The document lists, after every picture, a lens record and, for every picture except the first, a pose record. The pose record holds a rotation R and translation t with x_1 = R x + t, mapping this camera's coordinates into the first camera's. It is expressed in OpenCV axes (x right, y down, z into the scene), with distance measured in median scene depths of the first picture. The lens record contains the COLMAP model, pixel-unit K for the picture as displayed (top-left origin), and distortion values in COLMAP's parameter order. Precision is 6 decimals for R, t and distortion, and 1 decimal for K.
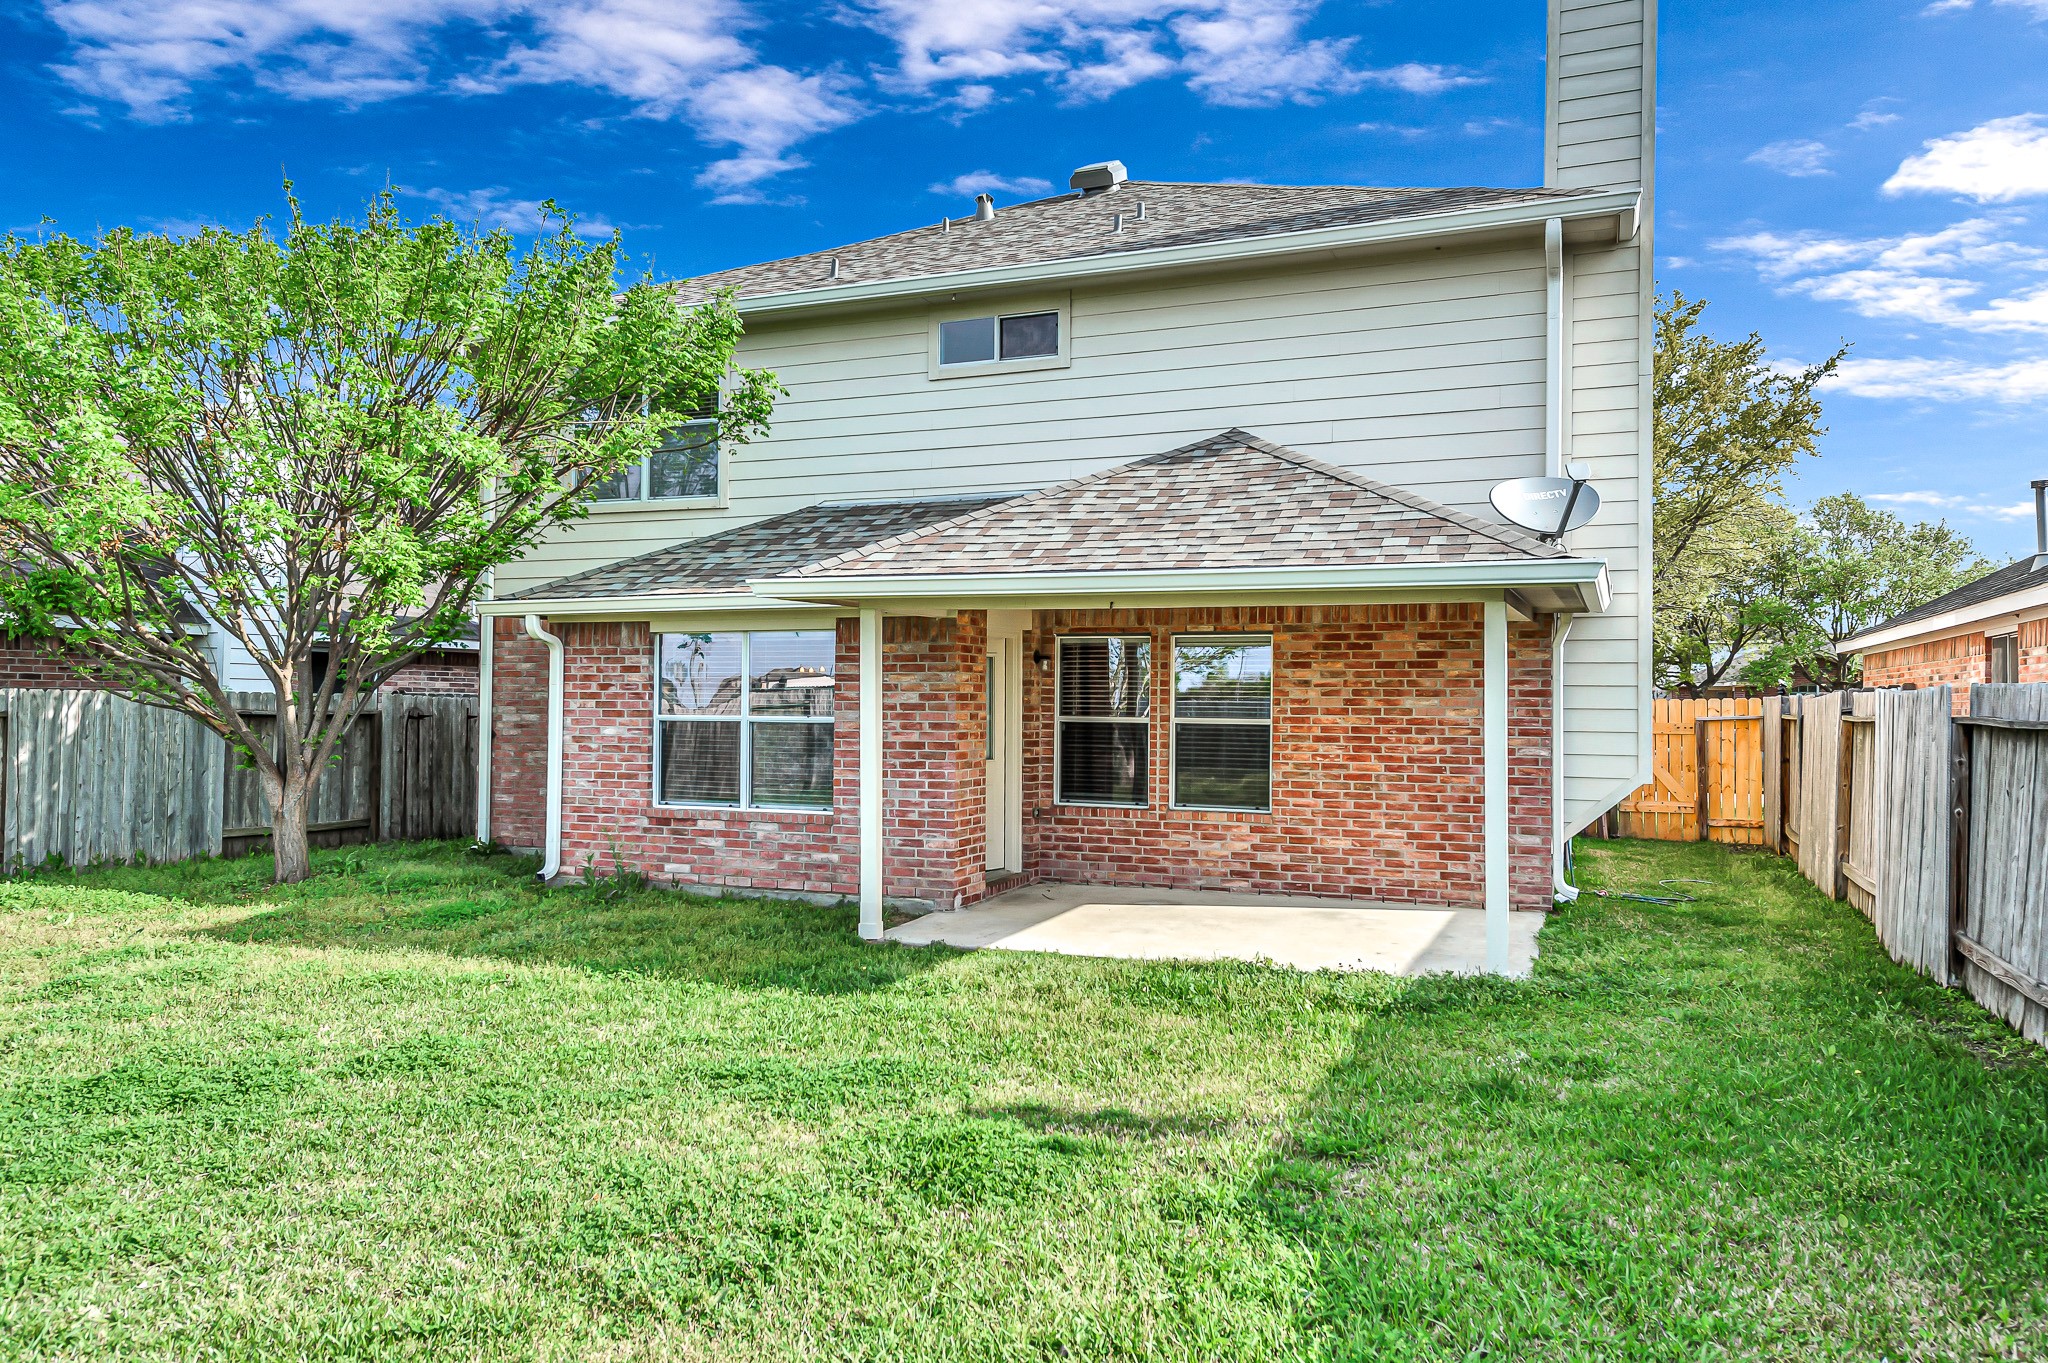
lens RADIAL K [[1445.9, 0, 1017.8], [0, 1445.9, 684.7], [0, 0, 1]] dist [0.025986, -0.000214]
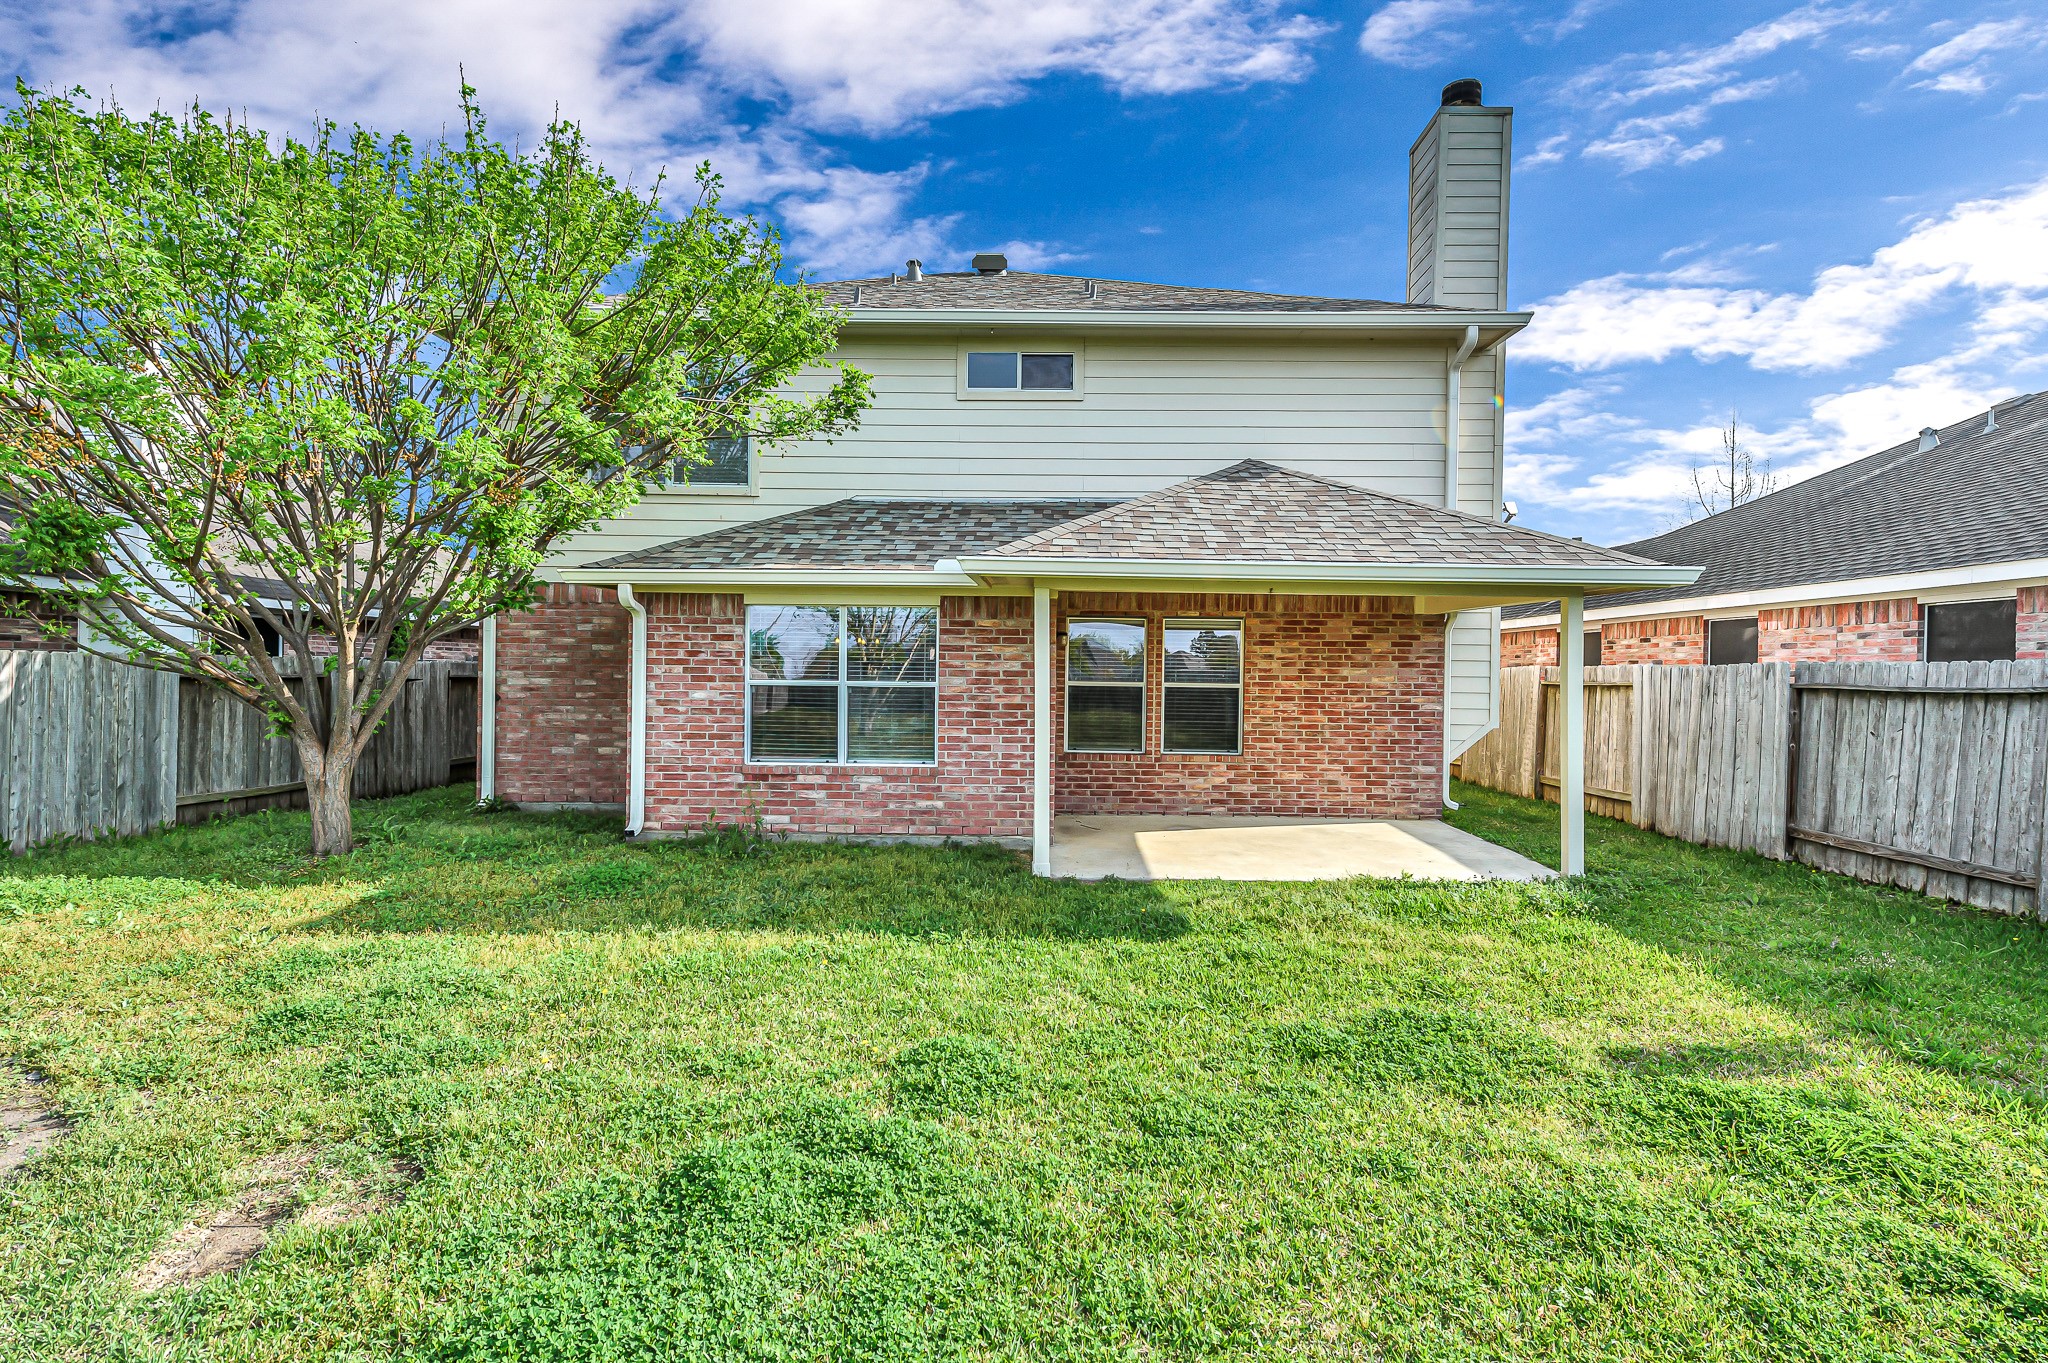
lens RADIAL K [[970.5, 0, 1031.1], [0, 970.5, 684.0], [0, 0, 1]] dist [0.011309, 0.000507]
pose [[0.928049, -0.000516, 0.372458, -0.331235], [-0.010191, 0.999589, 0.026779, 0.002235], [-0.372319, -0.028648, 0.927663, 0.247384]]
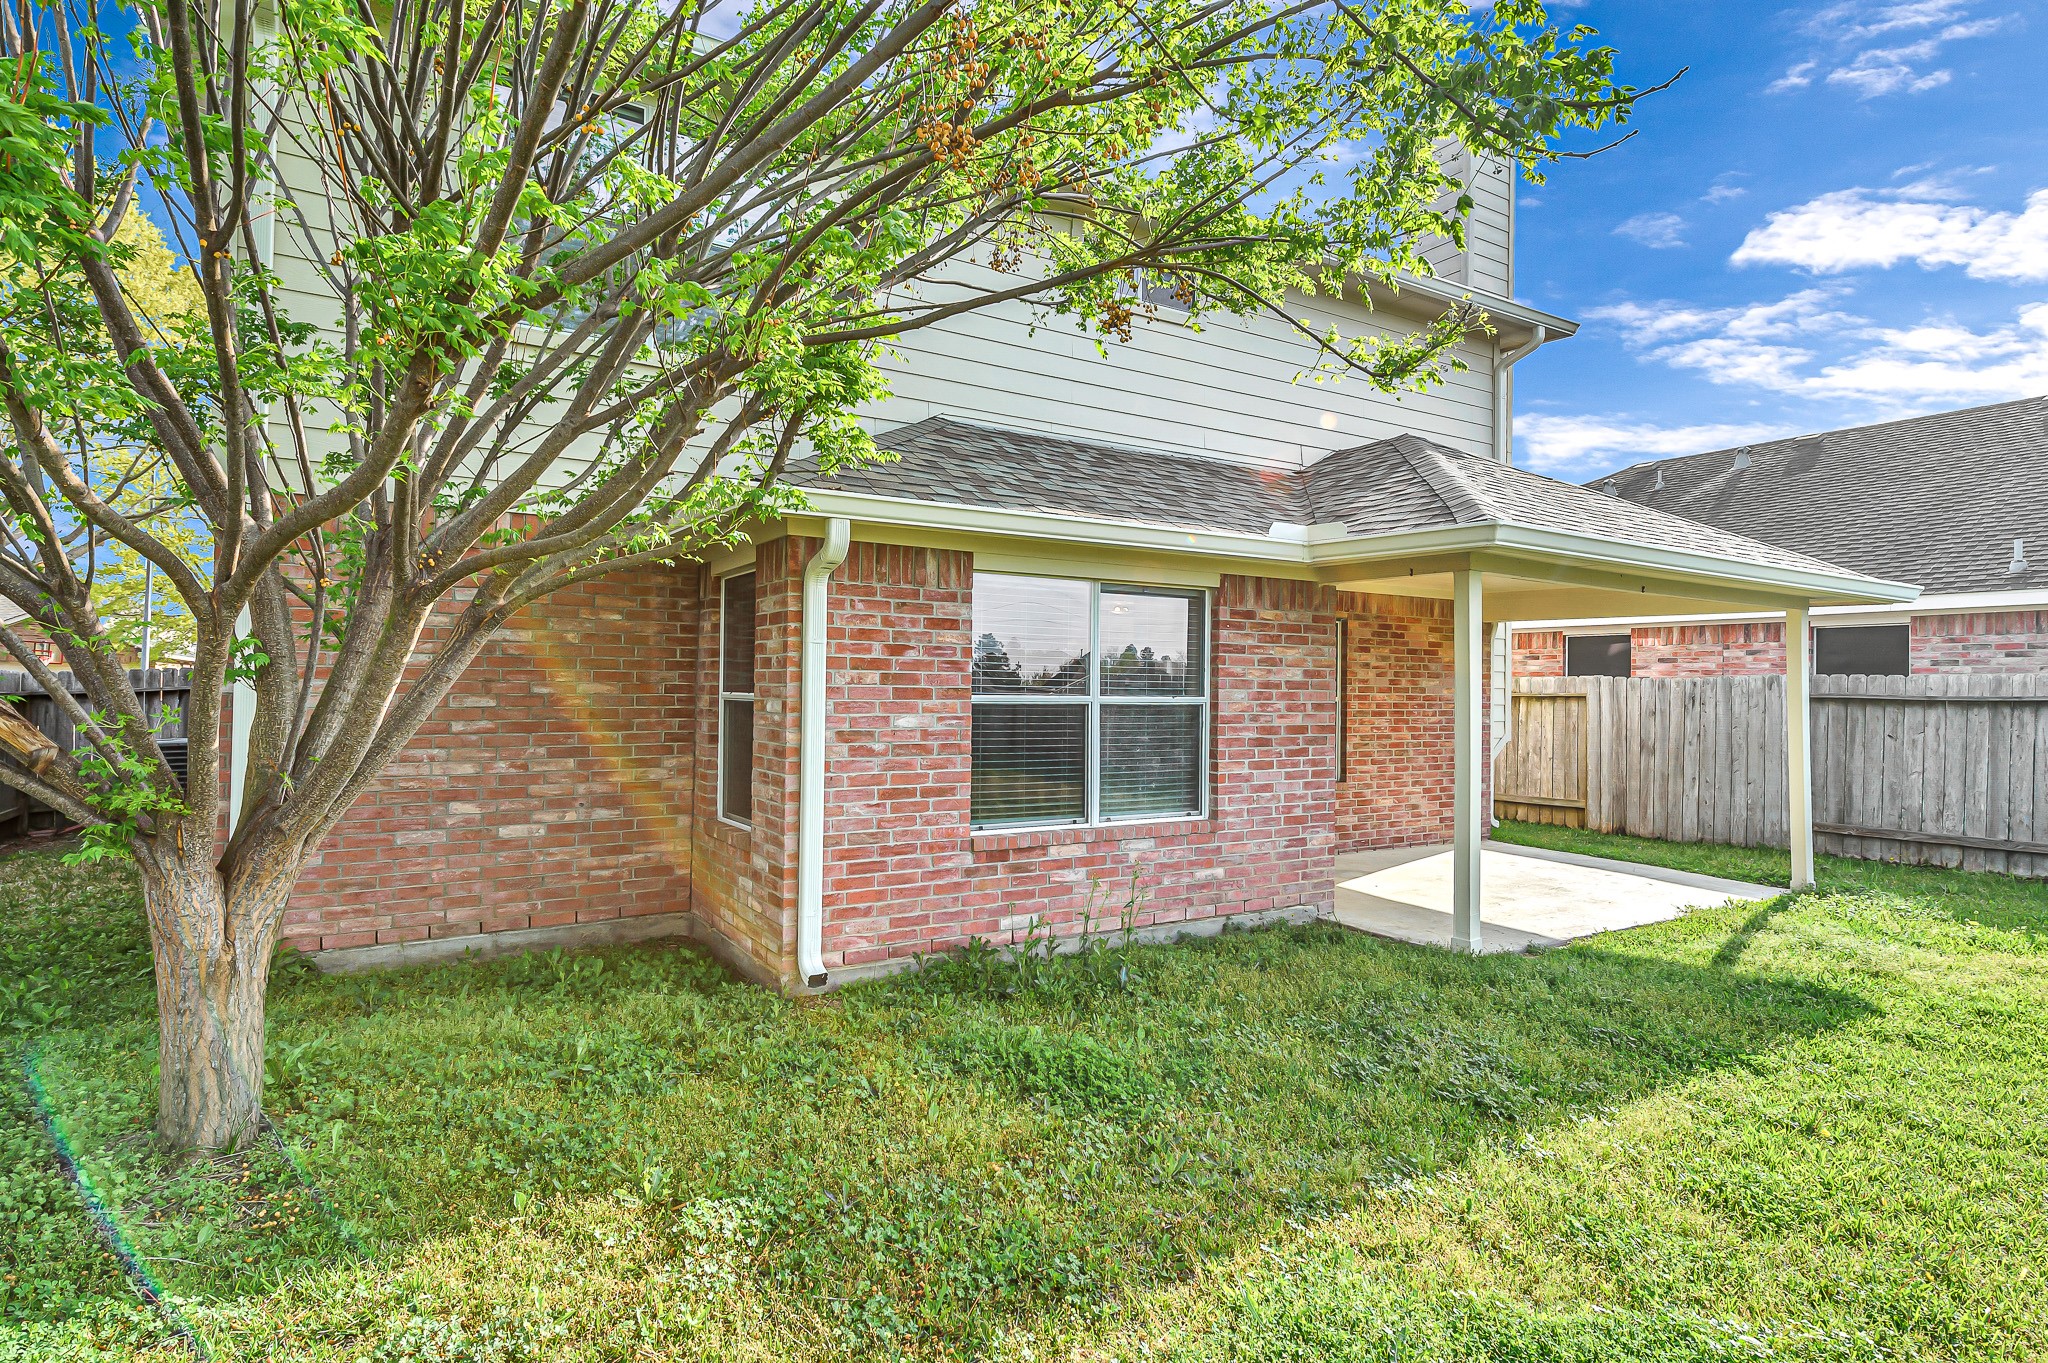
lens RADIAL K [[1105.3, 0, 1044.2], [0, 1105.3, 677.2], [0, 0, 1]] dist [0.015513, -0.000556]
pose [[0.559470, 0.009309, 0.828798, -0.660249], [-0.017512, 0.999846, 0.000592, 0.012056], [-0.828665, -0.014845, 0.559548, 0.706217]]
